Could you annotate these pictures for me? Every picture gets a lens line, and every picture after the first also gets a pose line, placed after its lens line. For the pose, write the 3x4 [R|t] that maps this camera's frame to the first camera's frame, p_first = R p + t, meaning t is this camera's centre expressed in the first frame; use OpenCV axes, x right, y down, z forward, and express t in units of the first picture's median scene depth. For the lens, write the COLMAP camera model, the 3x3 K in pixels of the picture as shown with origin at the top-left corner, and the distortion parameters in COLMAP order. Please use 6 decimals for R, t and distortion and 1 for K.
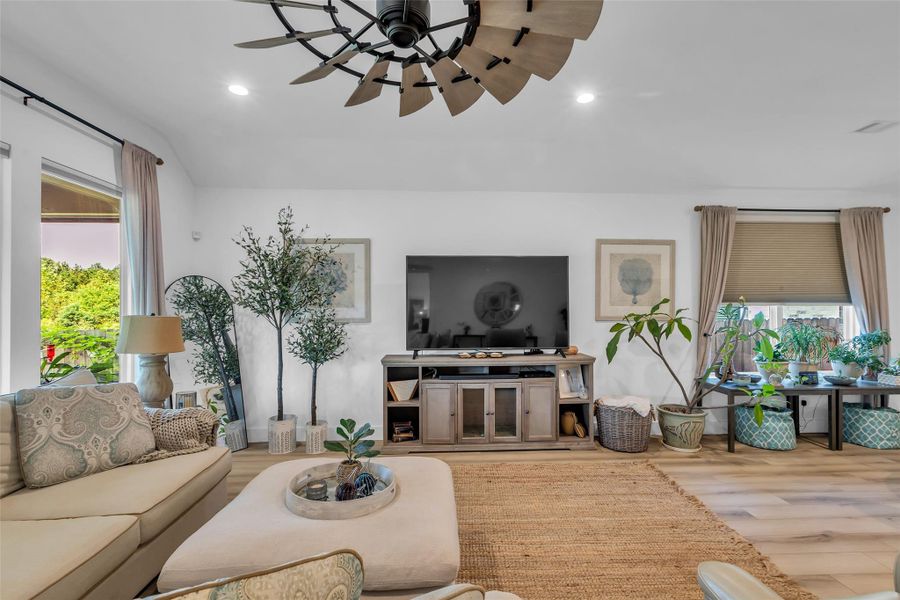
lens RADIAL K [[402.2, 0, 455.0], [0, 402.2, 304.9], [0, 0, 1]] dist [0.002547, -0.000664]
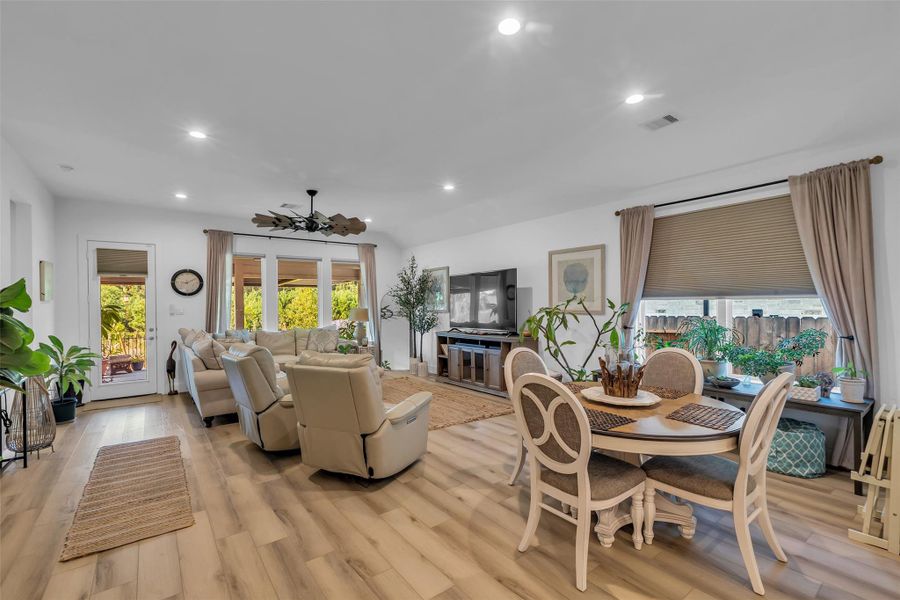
lens RADIAL K [[402.2, 0, 454.4], [0, 402.2, 302.7], [0, 0, 1]] dist [0.002547, -0.000664]
pose [[0.564781, -0.009179, -0.825190, 1.412960], [0.015568, 0.999879, -0.000467, 0.000836], [0.825094, -0.012583, 0.564855, -0.001686]]
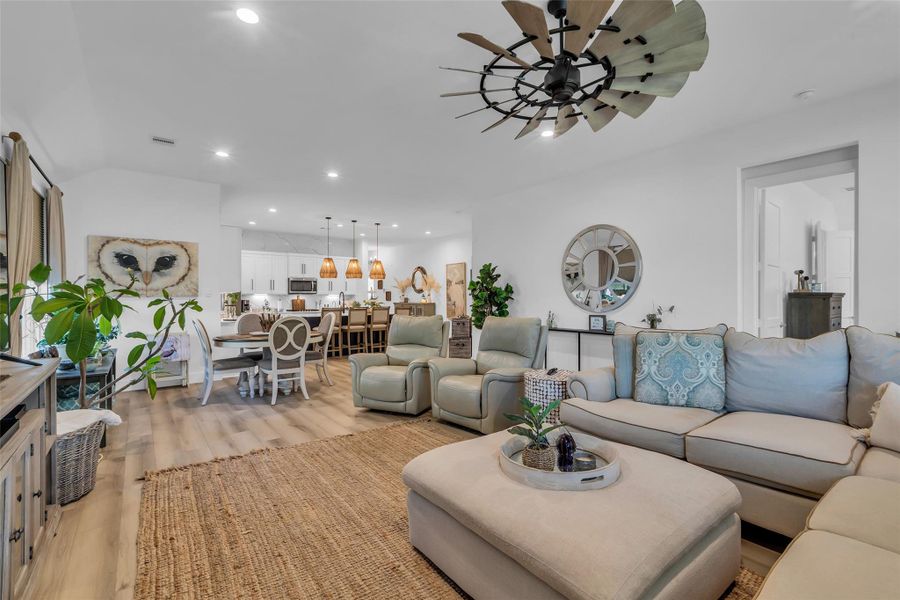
lens RADIAL K [[402.2, 0, 455.1], [0, 402.2, 299.6], [0, 0, 1]] dist [0.002547, -0.000664]
pose [[-0.578692, -0.001958, 0.815544, -0.456135], [-0.001512, 0.999998, 0.001328, 0.045847], [-0.815545, -0.000464, -0.578694, 0.878655]]
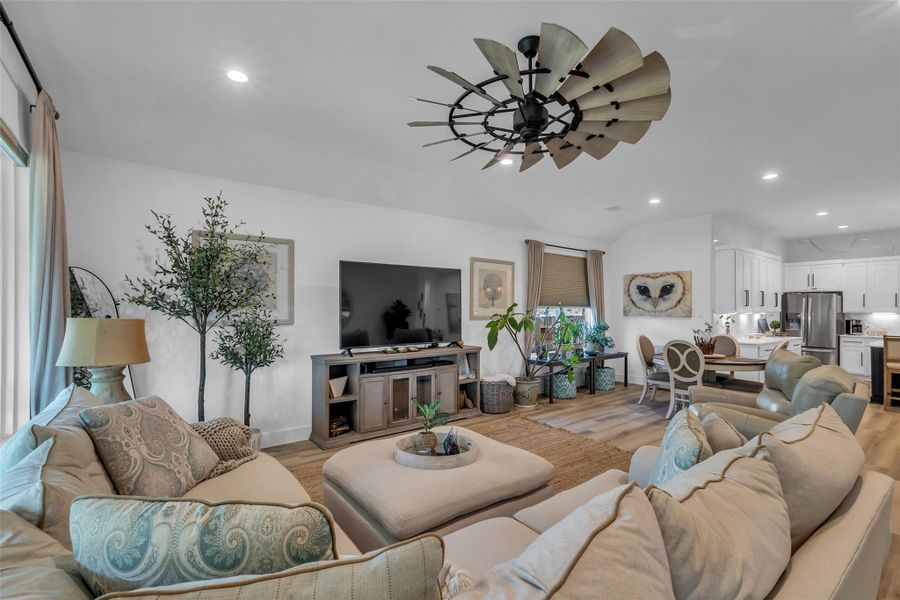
lens RADIAL K [[402.2, 0, 454.5], [0, 402.2, 305.8], [0, 0, 1]] dist [0.002547, -0.000664]
pose [[0.818722, 0.006610, 0.574153, -0.495100], [-0.005781, 0.999978, -0.003268, -0.000383], [-0.574162, -0.000644, 0.818742, -0.043959]]
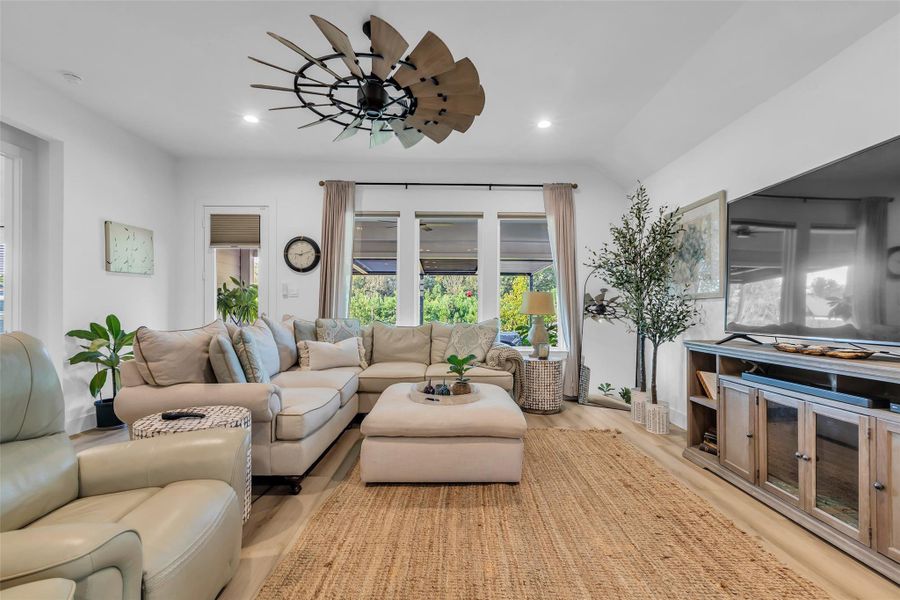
lens RADIAL K [[402.2, 0, 452.5], [0, 402.2, 308.6], [0, 0, 1]] dist [0.002547, -0.000664]
pose [[-0.027954, -0.000098, -0.999609, 0.631018], [0.000979, 1.000000, -0.000126, 0.069853], [0.999609, -0.000982, -0.027954, 0.541426]]
